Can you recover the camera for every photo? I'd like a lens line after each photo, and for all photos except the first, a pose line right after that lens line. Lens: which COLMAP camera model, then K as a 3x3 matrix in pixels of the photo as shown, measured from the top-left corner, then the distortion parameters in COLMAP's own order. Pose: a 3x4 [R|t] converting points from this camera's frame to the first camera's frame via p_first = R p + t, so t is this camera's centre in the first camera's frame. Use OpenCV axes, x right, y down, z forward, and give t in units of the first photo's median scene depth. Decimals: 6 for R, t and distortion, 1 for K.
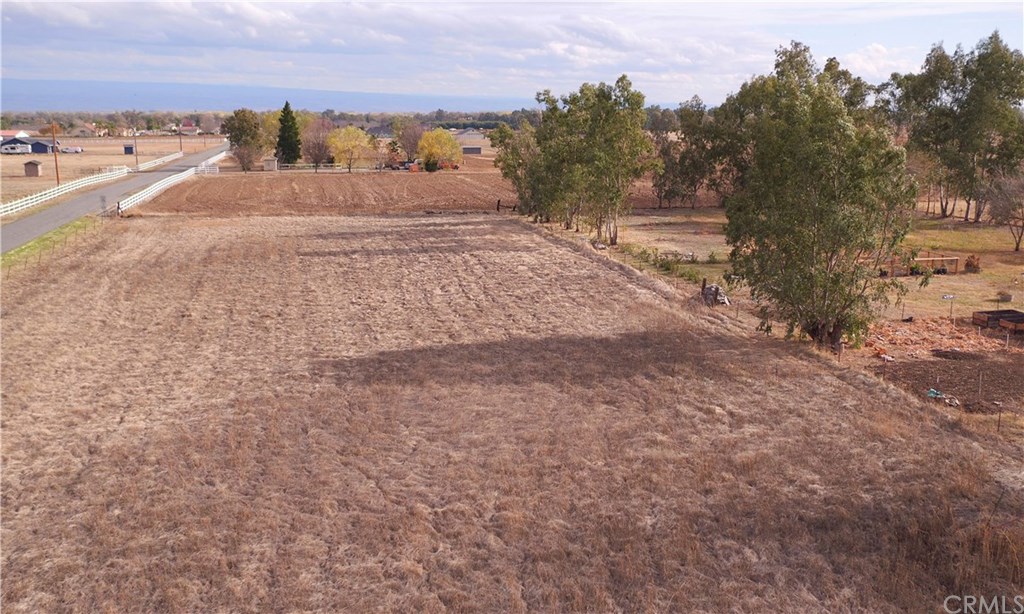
lens RADIAL K [[959.0, 0, 516.2], [0, 959.0, 306.9], [0, 0, 1]] dist [0.002928, 0.004167]
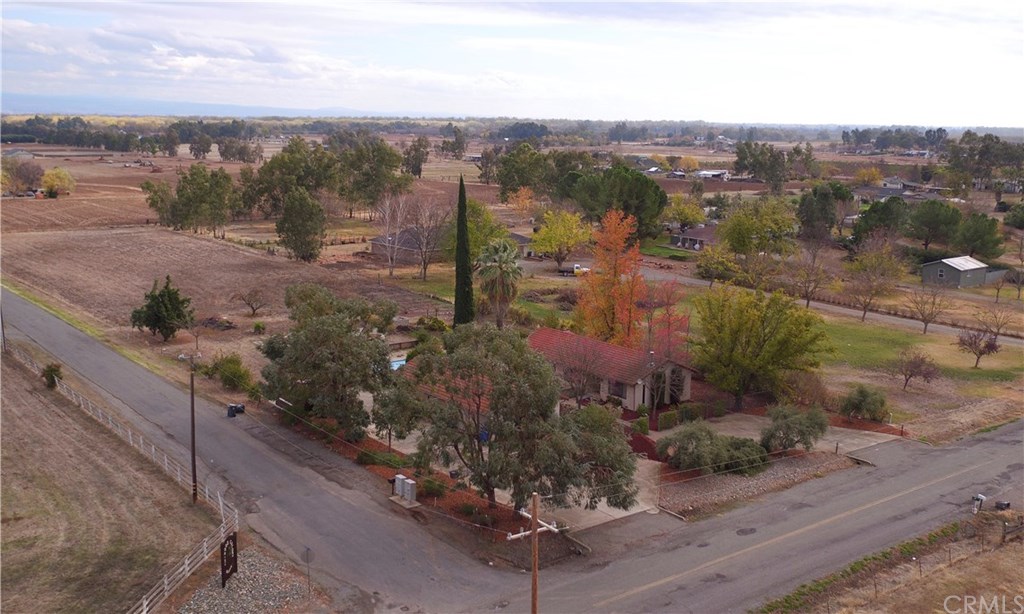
lens RADIAL K [[959.0, 0, 516.2], [0, 959.0, 306.9], [0, 0, 1]] dist [0.002928, 0.004167]
pose [[0.885644, -0.073658, 0.458486, -0.333816], [0.074539, 0.997087, 0.016202, 0.110619], [-0.458343, 0.019826, 0.888554, -1.325792]]
